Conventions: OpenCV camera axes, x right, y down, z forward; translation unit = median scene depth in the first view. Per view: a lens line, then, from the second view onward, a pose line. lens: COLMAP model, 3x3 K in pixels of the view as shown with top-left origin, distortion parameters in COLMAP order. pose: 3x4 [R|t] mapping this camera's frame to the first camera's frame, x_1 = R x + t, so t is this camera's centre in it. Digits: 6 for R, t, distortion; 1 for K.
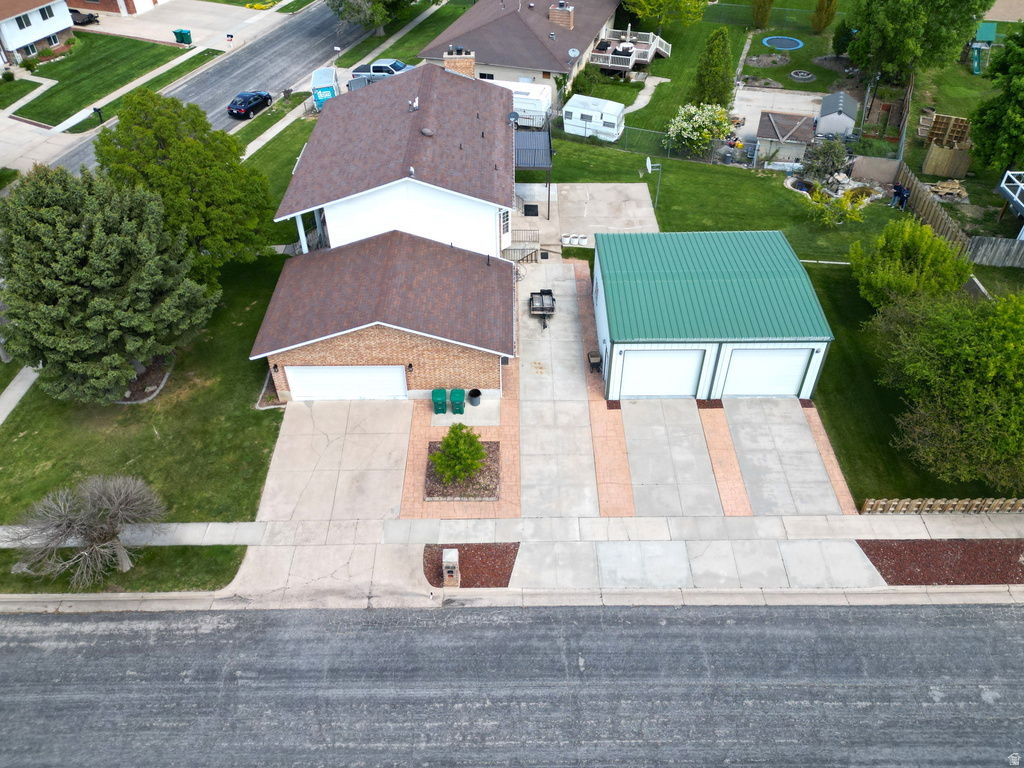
lens RADIAL K [[833.2, 0, 512.0], [0, 833.2, 384.0], [0, 0, 1]] dist [0.085682, -0.081496]
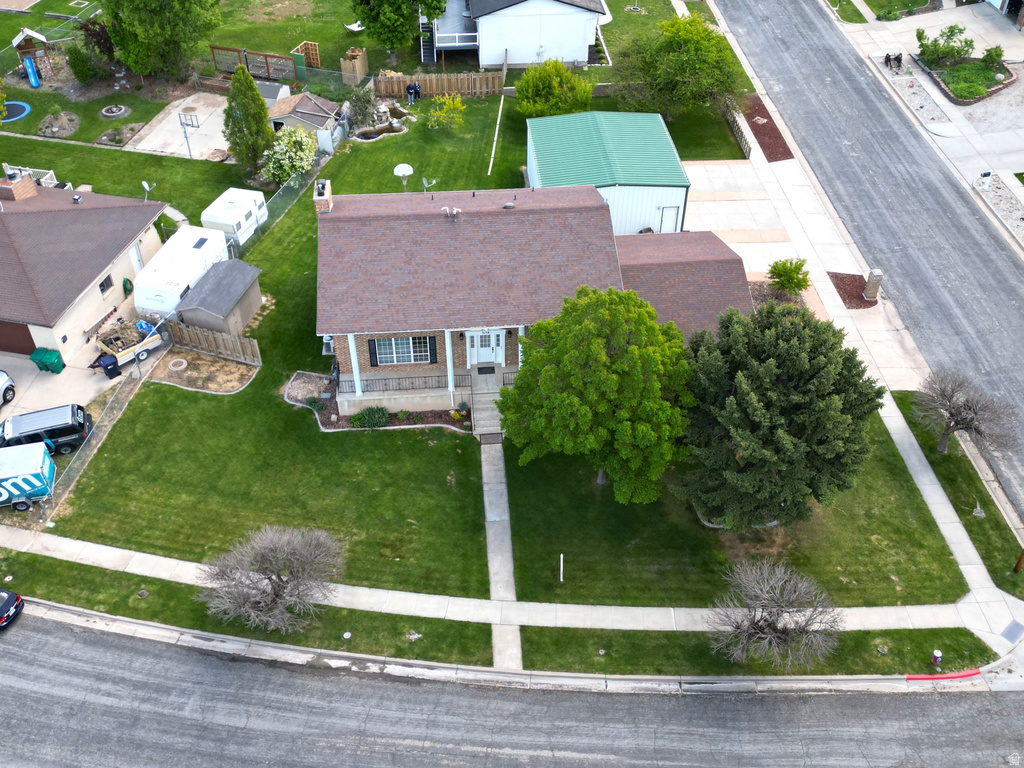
lens RADIAL K [[833.2, 0, 512.0], [0, 833.2, 384.0], [0, 0, 1]] dist [0.085682, -0.081496]
pose [[-0.060745, -0.705003, 0.706598, -1.276366], [0.635681, 0.518457, 0.571936, -1.030833], [-0.769558, 0.483914, 0.416663, 0.906632]]
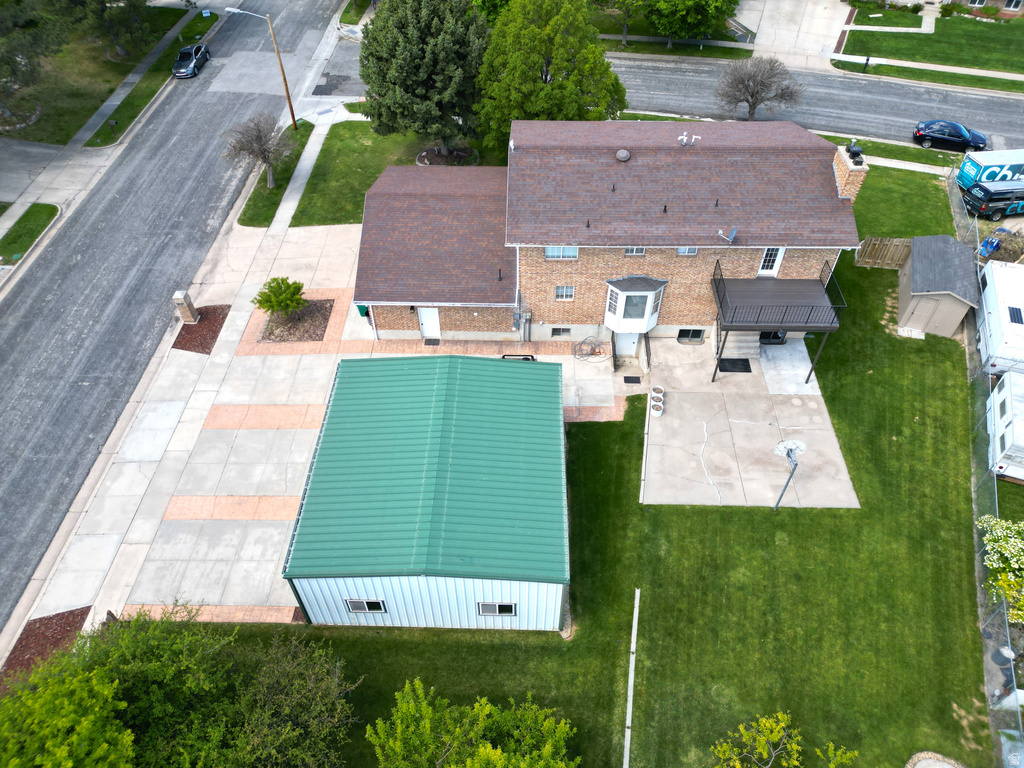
lens RADIAL K [[719.9, 0, 512.0], [0, 719.9, 384.0], [0, 0, 1]] dist [0.091398, -0.096945]
pose [[-0.044994, 0.736918, -0.674484, 0.761036], [-0.633980, 0.500721, 0.589362, -0.720913], [0.772040, 0.454126, 0.444662, 0.893388]]
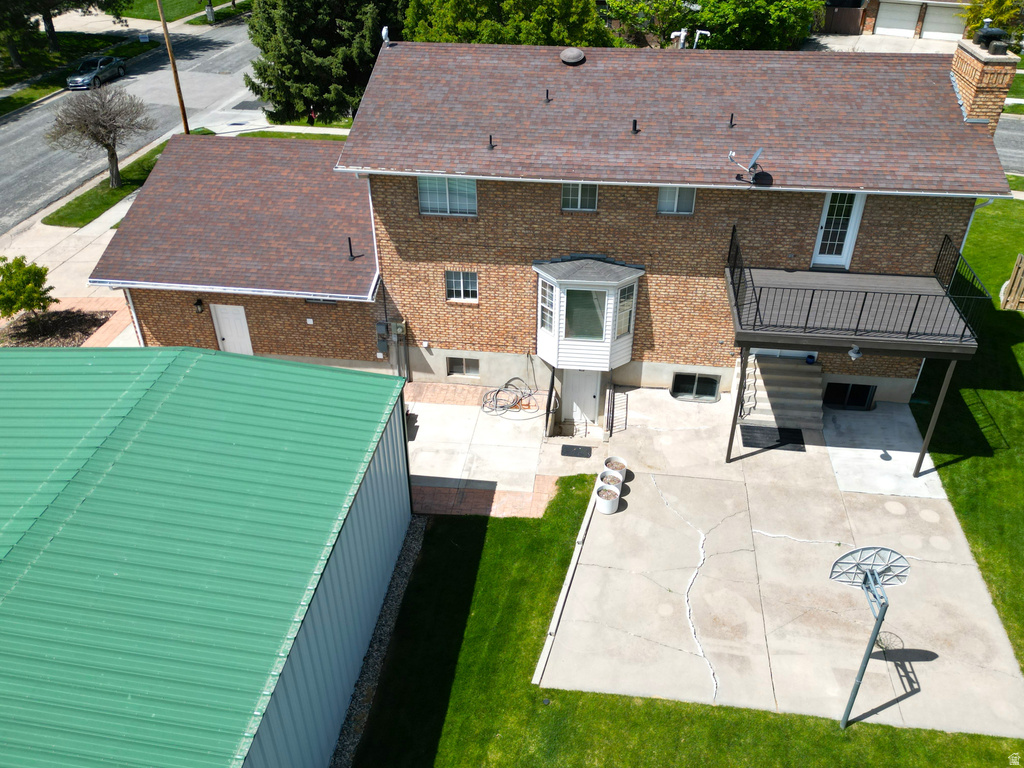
lens RADIAL K [[833.2, 0, 512.0], [0, 833.2, 384.0], [0, 0, 1]] dist [0.085682, -0.081496]
pose [[-0.148729, 0.556654, -0.817322, 0.551065], [-0.627211, 0.585889, 0.513166, -0.550131], [0.764517, 0.588957, 0.262001, 1.246603]]
